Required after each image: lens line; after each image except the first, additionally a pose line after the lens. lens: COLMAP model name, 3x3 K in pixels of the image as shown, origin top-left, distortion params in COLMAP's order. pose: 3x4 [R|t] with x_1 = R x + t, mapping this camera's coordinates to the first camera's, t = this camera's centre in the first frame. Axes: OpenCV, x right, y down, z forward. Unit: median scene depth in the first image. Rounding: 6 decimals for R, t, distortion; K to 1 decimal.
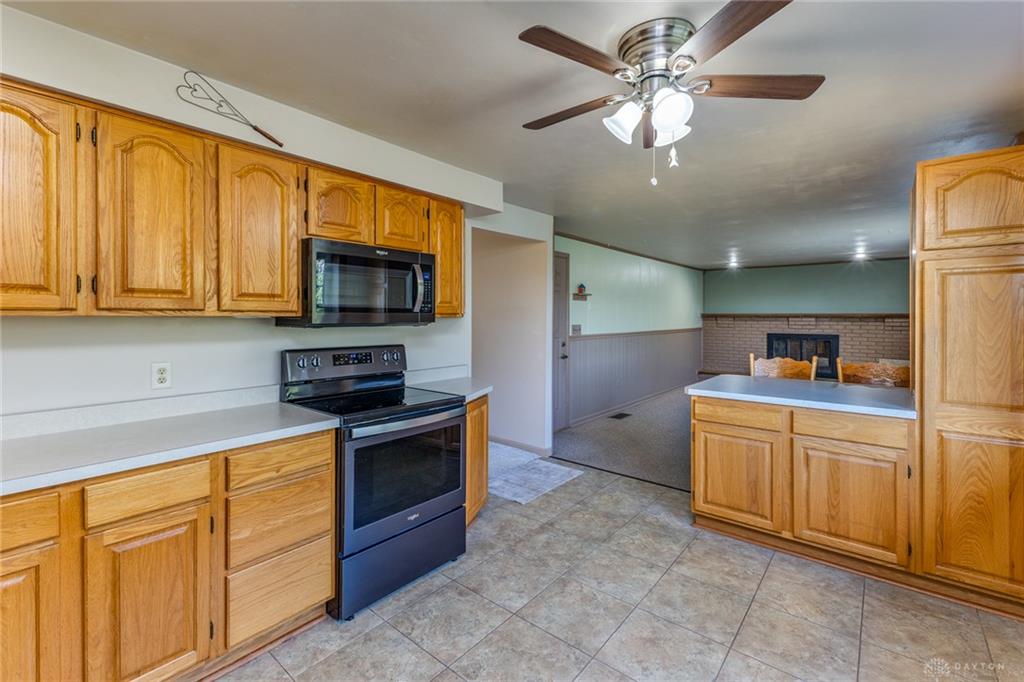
lens RADIAL K [[438.3, 0, 510.2], [0, 438.3, 323.8], [0, 0, 1]] dist [-0.000462, -0.000381]
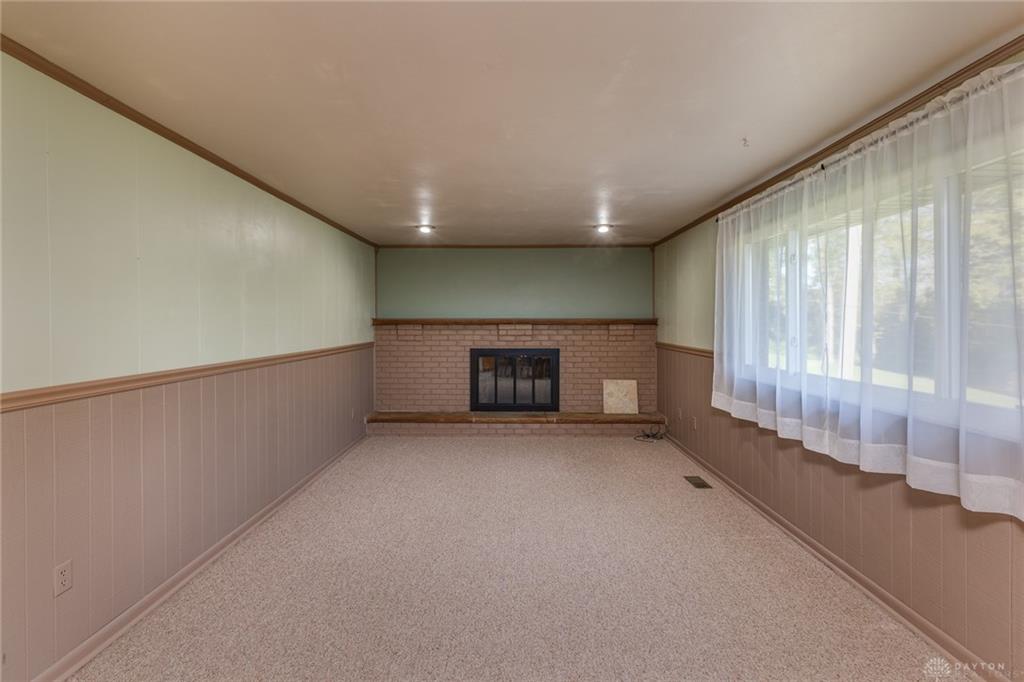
lens RADIAL K [[438.3, 0, 510.2], [0, 438.3, 323.8], [0, 0, 1]] dist [-0.000462, -0.000381]
pose [[0.769047, -0.003826, 0.639180, 0.203980], [0.013146, 0.999865, -0.009831, -0.007378], [-0.639056, 0.015963, 0.768994, 0.432133]]
